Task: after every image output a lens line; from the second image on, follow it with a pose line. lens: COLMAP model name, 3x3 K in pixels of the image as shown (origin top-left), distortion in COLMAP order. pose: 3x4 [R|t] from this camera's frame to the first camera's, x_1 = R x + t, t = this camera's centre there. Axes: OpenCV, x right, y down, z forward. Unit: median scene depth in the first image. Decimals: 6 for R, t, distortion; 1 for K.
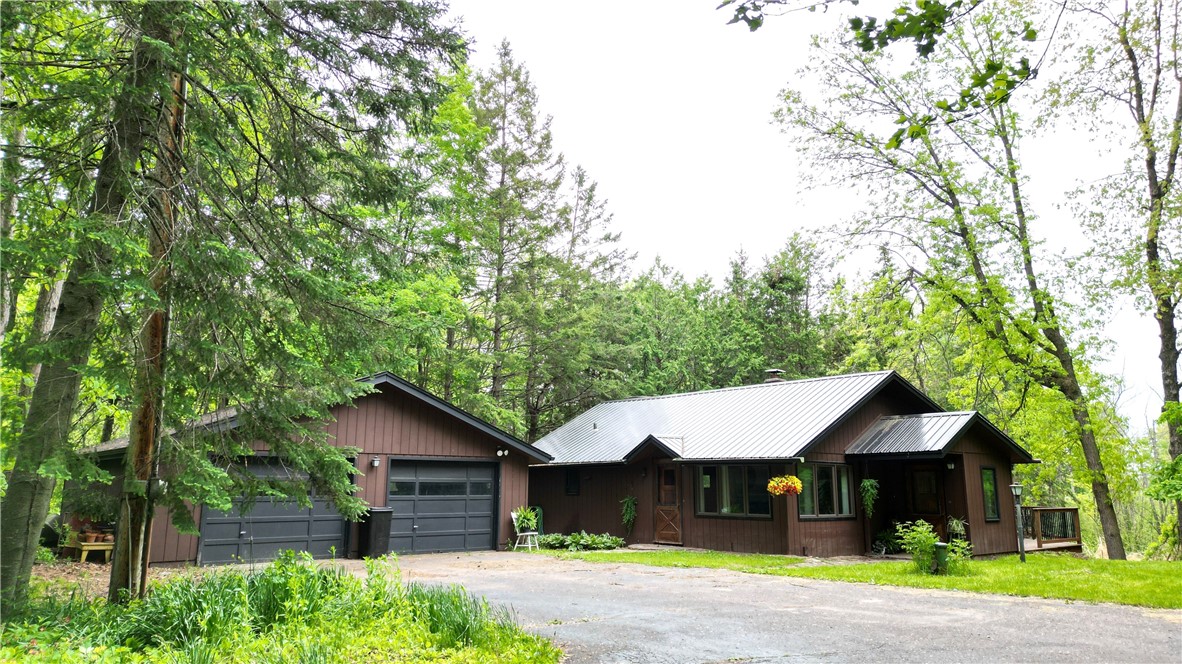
lens RADIAL K [[825.5, 0, 591.0], [0, 825.5, 332.0], [0, 0, 1]] dist [0.073494, -0.065780]
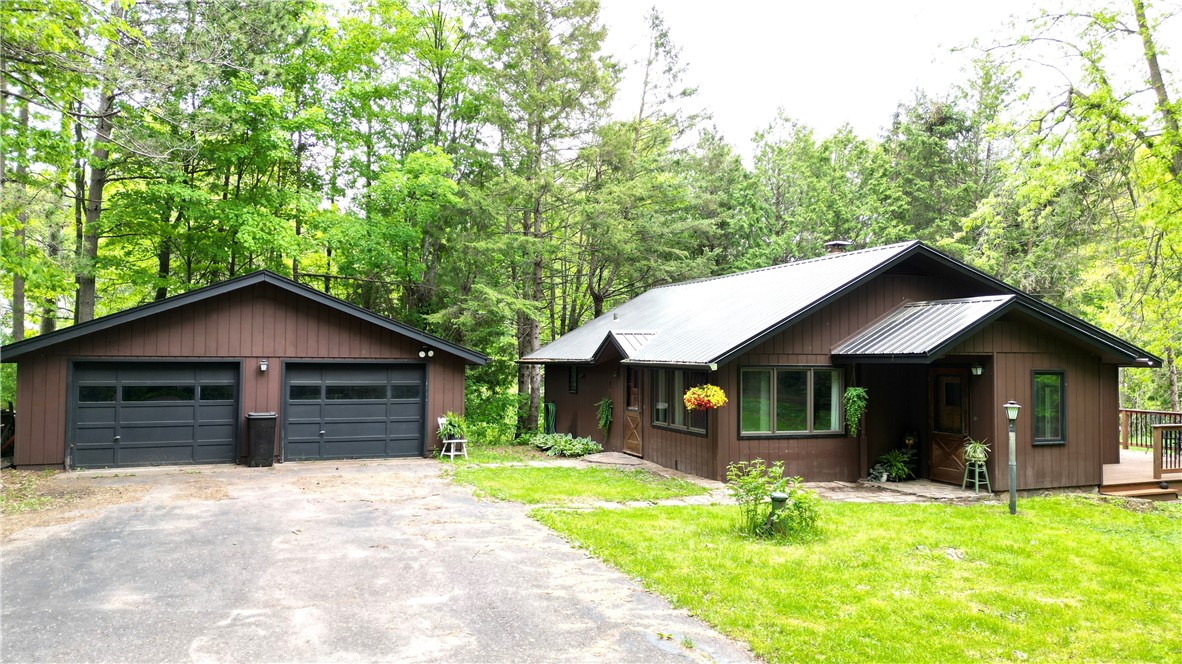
lens RADIAL K [[825.5, 0, 591.0], [0, 825.5, 332.0], [0, 0, 1]] dist [0.073494, -0.065780]
pose [[0.942985, -0.005925, -0.332781, 0.366094], [0.055891, 0.988462, 0.140777, 0.005325], [0.328108, -0.151350, 0.932437, 0.219567]]
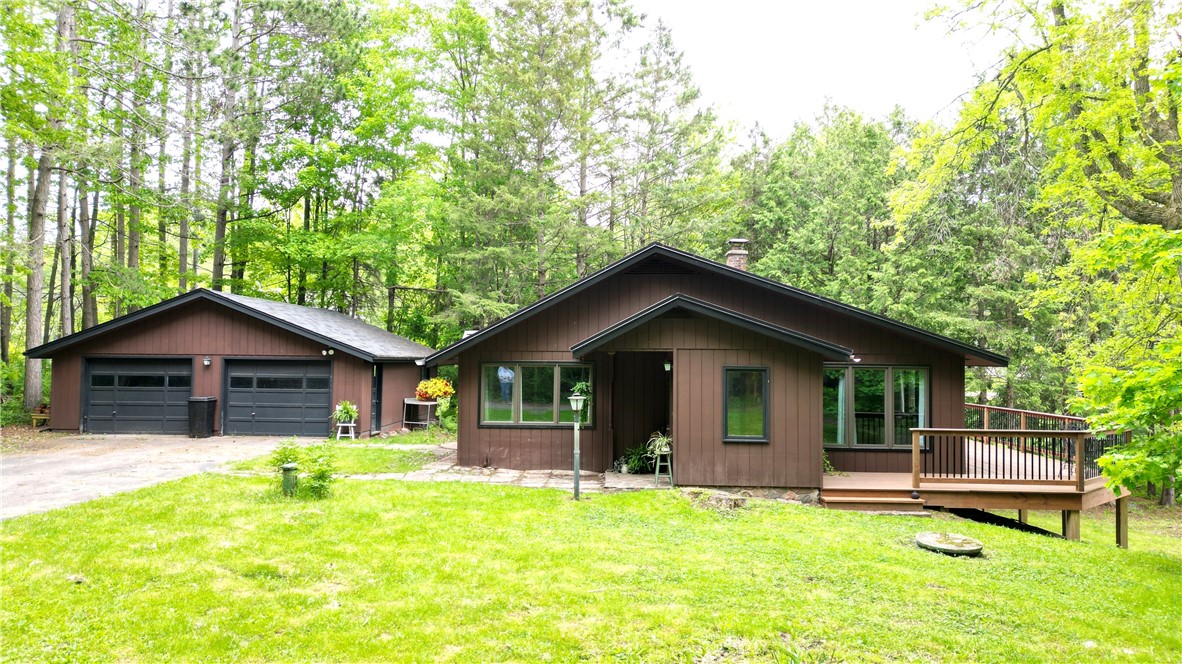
lens RADIAL K [[825.5, 0, 591.0], [0, 825.5, 332.0], [0, 0, 1]] dist [0.073494, -0.065780]
pose [[0.732066, -0.017461, -0.681010, 0.908098], [0.117602, 0.987902, 0.101089, 0.048915], [0.671006, -0.154092, 0.725264, 0.437887]]
